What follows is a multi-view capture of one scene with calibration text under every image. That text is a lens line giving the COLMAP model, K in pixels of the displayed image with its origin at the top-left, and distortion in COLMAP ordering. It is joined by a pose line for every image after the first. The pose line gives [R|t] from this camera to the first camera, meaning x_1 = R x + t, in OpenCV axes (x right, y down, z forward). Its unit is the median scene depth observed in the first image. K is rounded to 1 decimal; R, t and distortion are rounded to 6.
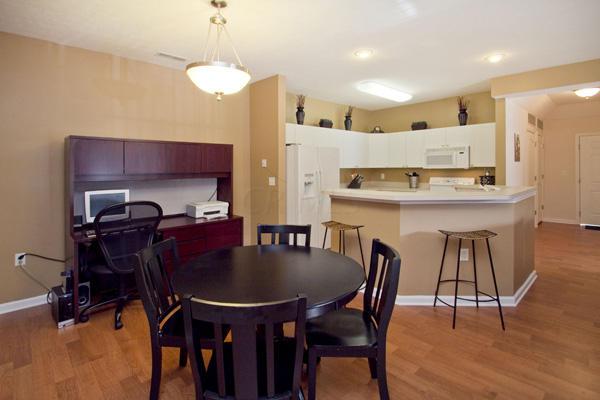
lens RADIAL K [[292.6, 0, 295.2], [0, 292.6, 173.7], [0, 0, 1]] dist [0.002207, -0.000963]
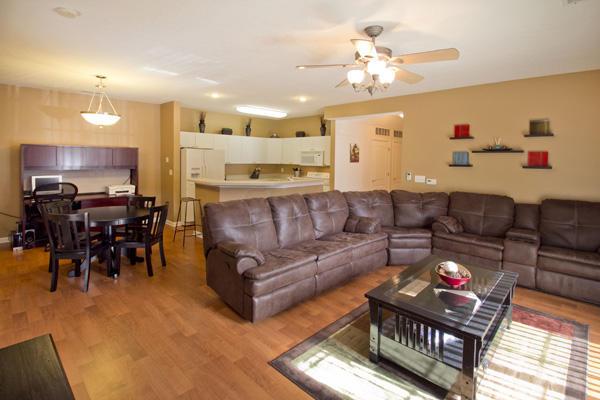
lens RADIAL K [[287.1, 0, 299.7], [0, 287.1, 172.5], [0, 0, 1]] dist [0.000375, -0.000262]
pose [[0.998287, 0.021702, 0.054332, 0.400292], [-0.023128, 0.999401, 0.025756, -0.021060], [-0.053741, -0.026968, 0.998191, -0.400772]]
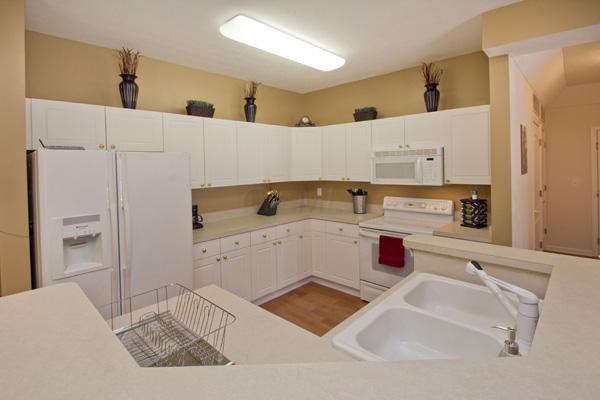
lens RADIAL K [[292.6, 0, 295.2], [0, 292.6, 173.7], [0, 0, 1]] dist [0.002207, -0.000963]
pose [[0.998167, -0.012404, 0.059243, 0.268997], [0.012060, 0.999908, 0.006148, -0.049066], [-0.059314, -0.005422, 0.998225, 0.441688]]
